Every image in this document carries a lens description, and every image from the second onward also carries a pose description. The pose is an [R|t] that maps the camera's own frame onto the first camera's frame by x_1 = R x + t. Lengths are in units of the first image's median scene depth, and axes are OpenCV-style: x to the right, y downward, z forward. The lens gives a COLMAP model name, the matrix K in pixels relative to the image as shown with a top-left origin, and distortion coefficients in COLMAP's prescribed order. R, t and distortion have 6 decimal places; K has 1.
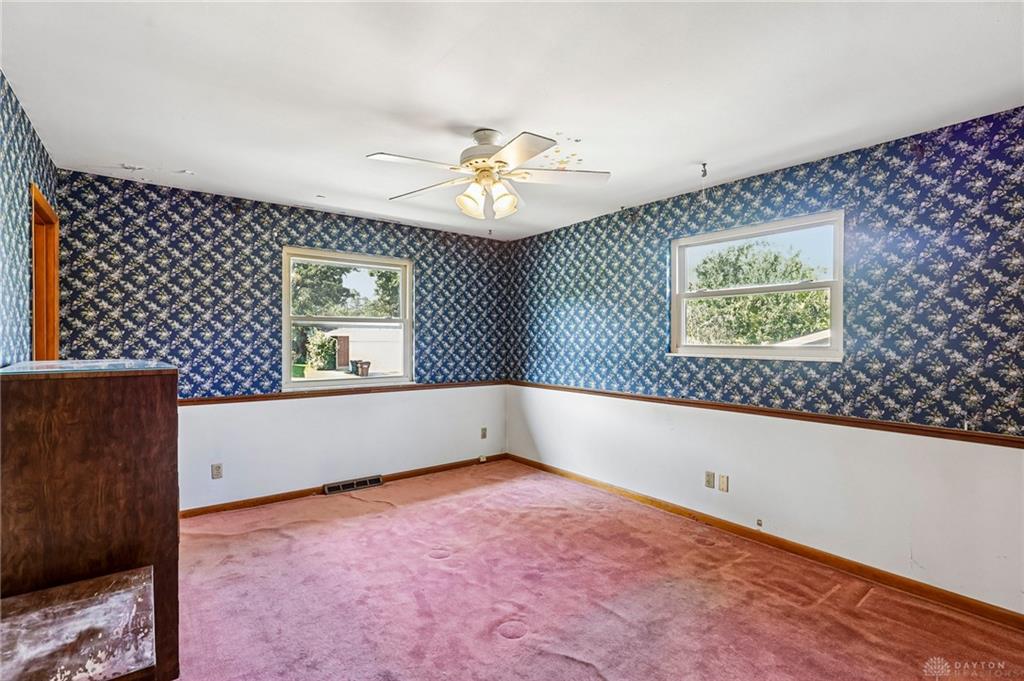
lens RADIAL K [[481.3, 0, 517.3], [0, 481.3, 342.0], [0, 0, 1]] dist [0.001820, 0.000770]
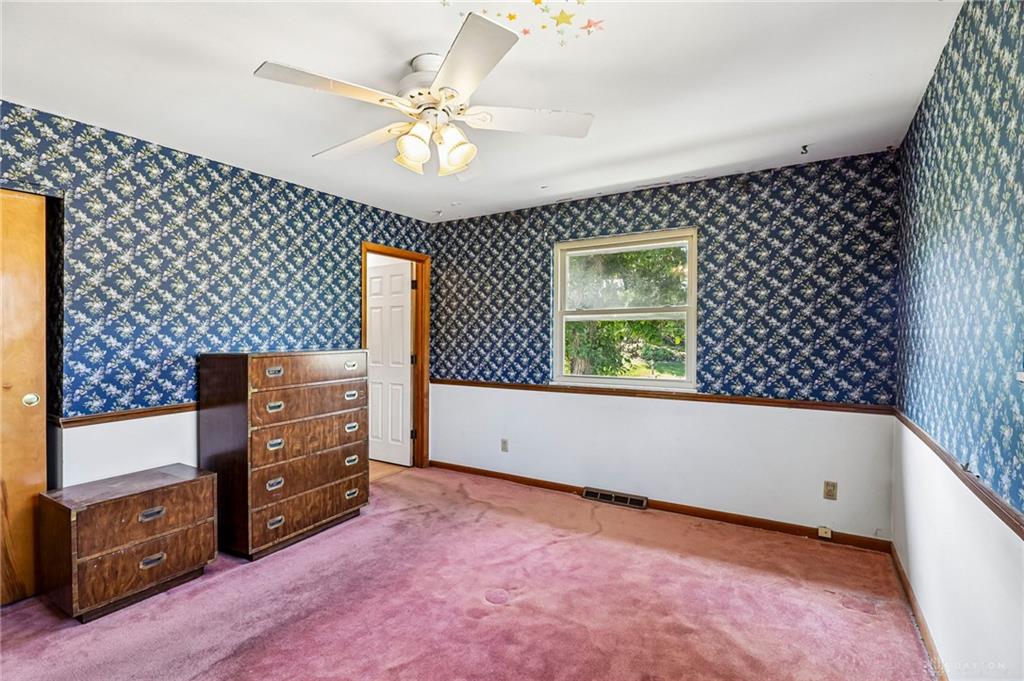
lens RADIAL K [[481.3, 0, 511.5], [0, 481.3, 341.6], [0, 0, 1]] dist [0.001820, 0.000770]
pose [[0.347492, 0.005535, -0.937667, 0.469686], [-0.002563, 0.999984, 0.004953, 0.006158], [0.937680, 0.000683, 0.347500, 0.575686]]
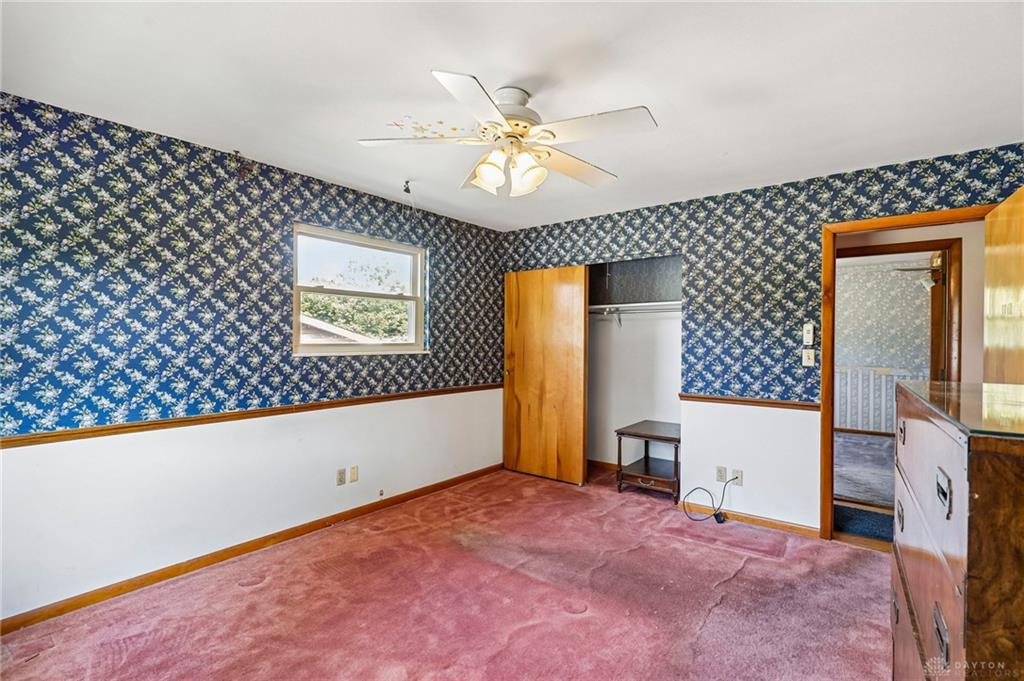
lens RADIAL K [[481.3, 0, 519.4], [0, 481.3, 337.6], [0, 0, 1]] dist [0.001820, 0.000770]
pose [[-0.249173, -0.005069, 0.968446, -0.602526], [-0.004174, 0.999983, 0.004160, -0.010332], [-0.968450, -0.003006, -0.249190, 0.806998]]
